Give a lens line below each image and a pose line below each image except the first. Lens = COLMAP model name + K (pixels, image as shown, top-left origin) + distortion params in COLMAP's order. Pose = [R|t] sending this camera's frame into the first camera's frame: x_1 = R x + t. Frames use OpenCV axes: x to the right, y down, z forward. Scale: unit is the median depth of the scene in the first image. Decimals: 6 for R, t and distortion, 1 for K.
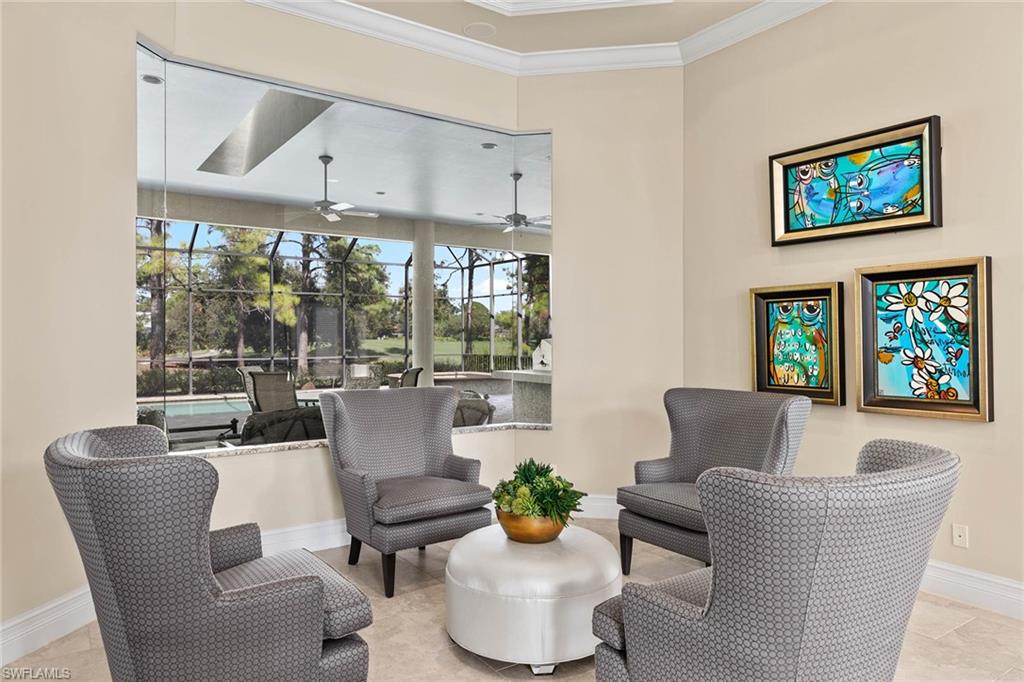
lens RADIAL K [[668.5, 0, 513.2], [0, 668.5, 342.1], [0, 0, 1]] dist [-0.002933, -0.000637]
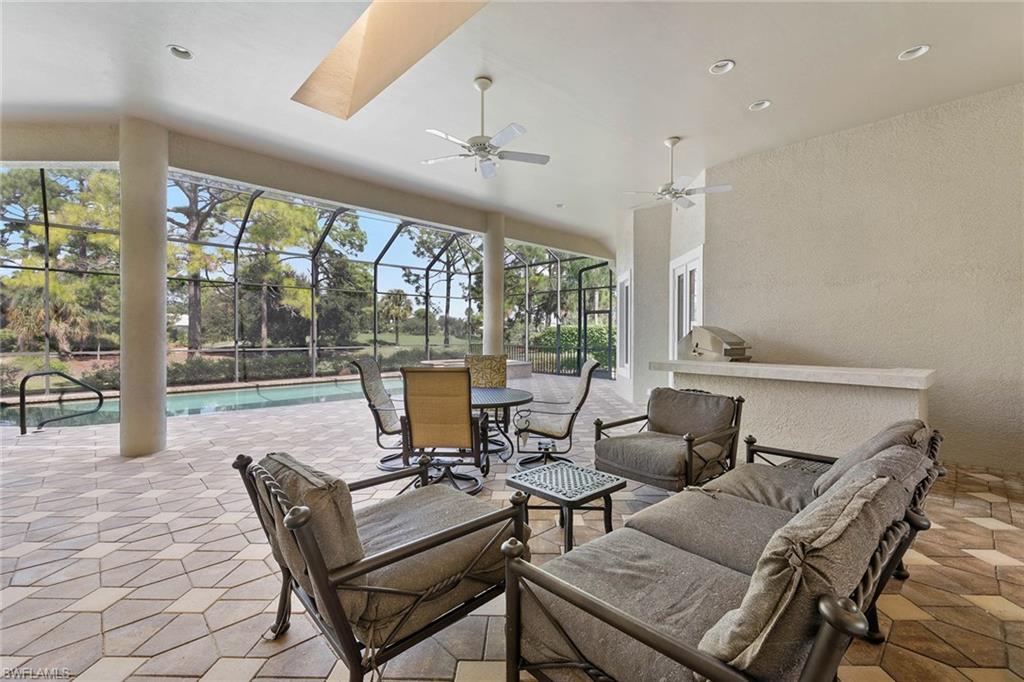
lens RADIAL K [[432.7, 0, 517.4], [0, 432.7, 336.6], [0, 0, 1]] dist [-0.004183, 0.000274]
pose [[0.985604, 0.003042, 0.169045, -0.131147], [-0.002912, 0.999995, -0.001017, 0.005902], [-0.169048, 0.000510, 0.985608, 0.207852]]
